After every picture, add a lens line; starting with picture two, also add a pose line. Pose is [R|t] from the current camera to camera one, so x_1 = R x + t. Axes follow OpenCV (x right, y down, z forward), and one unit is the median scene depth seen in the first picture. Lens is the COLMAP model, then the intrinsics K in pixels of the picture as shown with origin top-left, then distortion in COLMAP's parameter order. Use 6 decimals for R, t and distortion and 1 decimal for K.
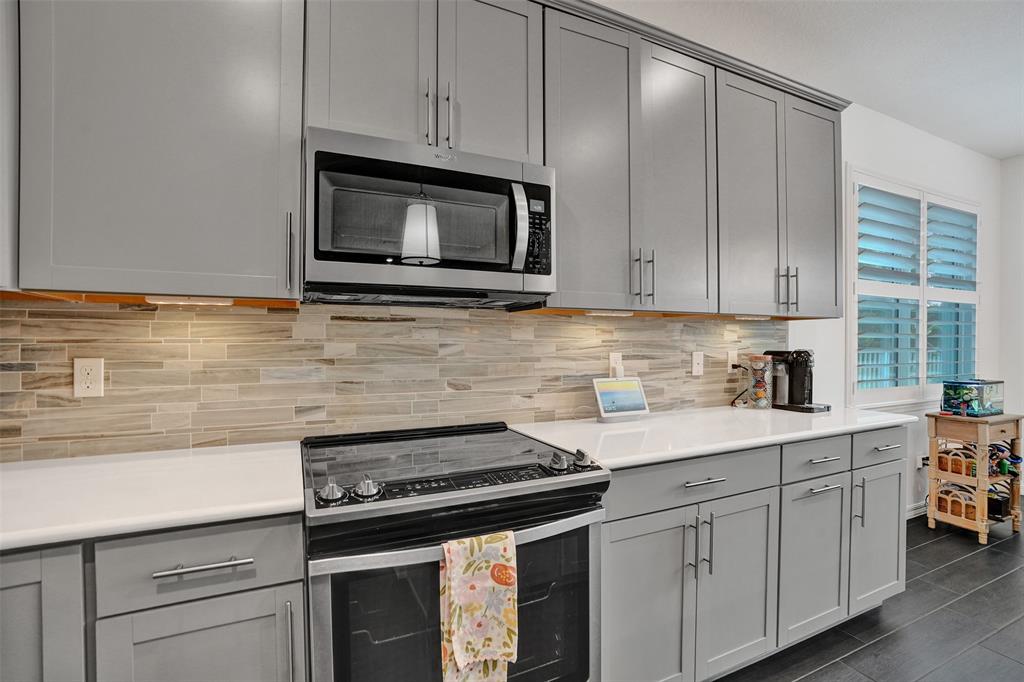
lens RADIAL K [[485.3, 0, 532.7], [0, 485.3, 346.9], [0, 0, 1]] dist [-0.035625, 0.004349]
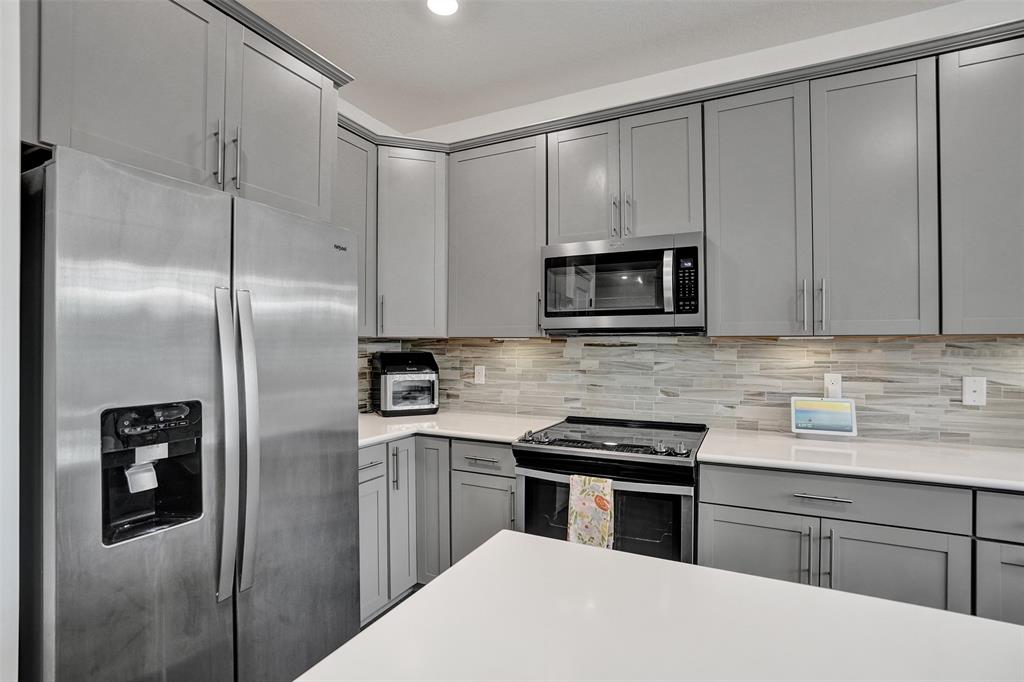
lens RADIAL K [[485.3, 0, 512.7], [0, 485.3, 344.5], [0, 0, 1]] dist [-0.035625, 0.004349]
pose [[0.615616, -0.002118, -0.788043, 0.723591], [-0.012880, 0.999836, -0.012749, -0.037117], [0.787941, 0.017999, 0.615488, -0.198058]]
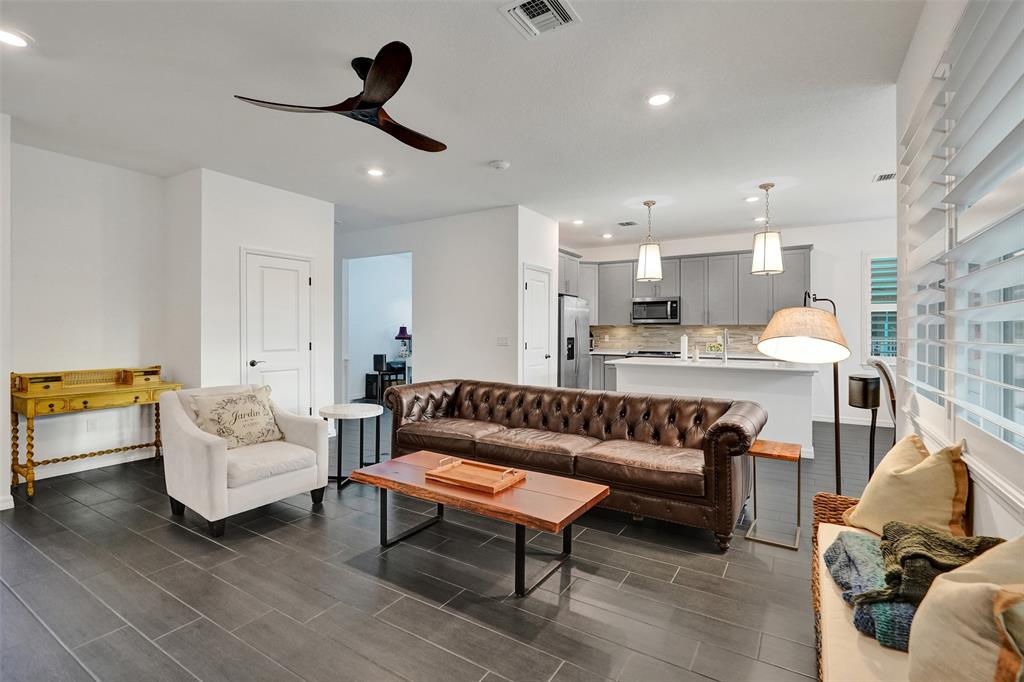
lens RADIAL K [[485.3, 0, 506.5], [0, 485.3, 335.7], [0, 0, 1]] dist [-0.035625, 0.004349]
pose [[0.530016, 0.005119, -0.847972, 3.024181], [-0.009399, 0.999956, 0.000162, 0.033056], [0.847935, 0.007884, 0.530041, -2.804777]]
